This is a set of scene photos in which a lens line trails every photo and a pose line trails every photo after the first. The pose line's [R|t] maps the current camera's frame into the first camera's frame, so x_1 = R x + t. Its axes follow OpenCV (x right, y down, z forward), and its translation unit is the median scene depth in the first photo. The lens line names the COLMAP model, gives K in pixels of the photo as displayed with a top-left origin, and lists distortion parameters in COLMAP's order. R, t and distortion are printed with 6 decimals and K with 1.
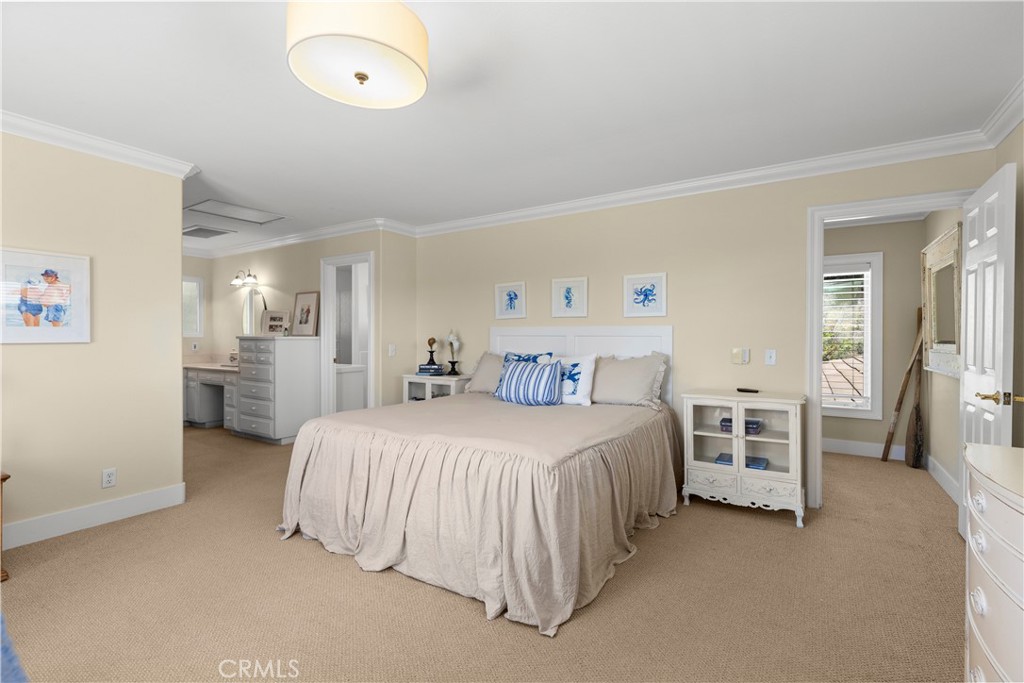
lens RADIAL K [[461.0, 0, 510.1], [0, 461.0, 339.0], [0, 0, 1]] dist [0.007333, -0.001176]
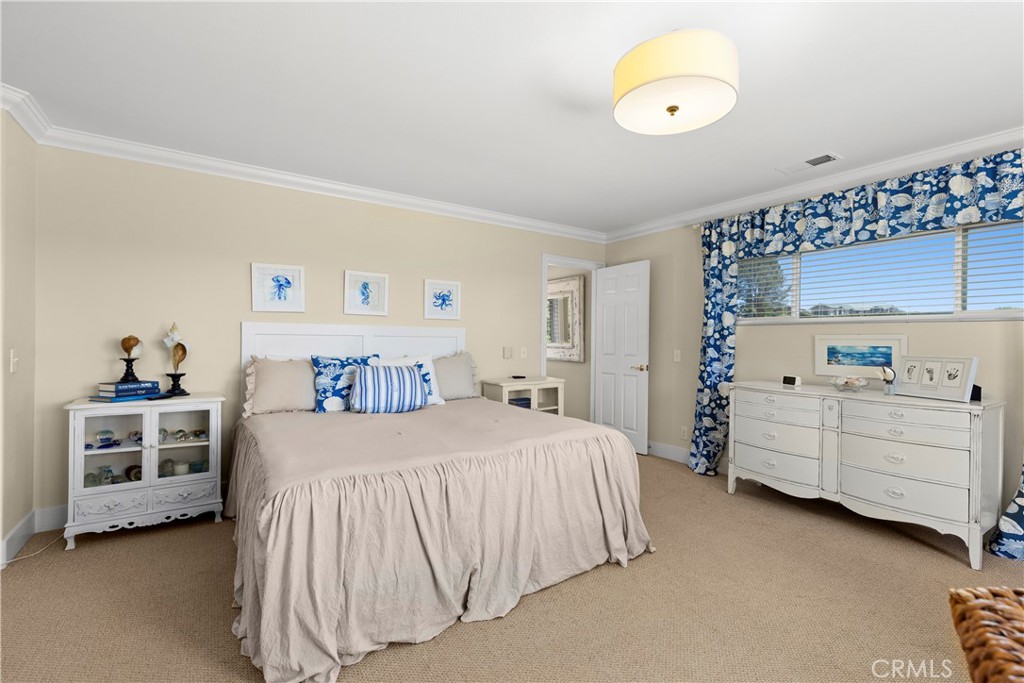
lens RADIAL K [[461.0, 0, 510.2], [0, 461.0, 339.0], [0, 0, 1]] dist [0.007333, -0.001176]
pose [[0.403850, -0.000287, 0.914825, -0.540687], [-0.006811, 0.999971, 0.003320, -0.004661], [-0.914800, -0.007572, 0.403837, 0.338145]]
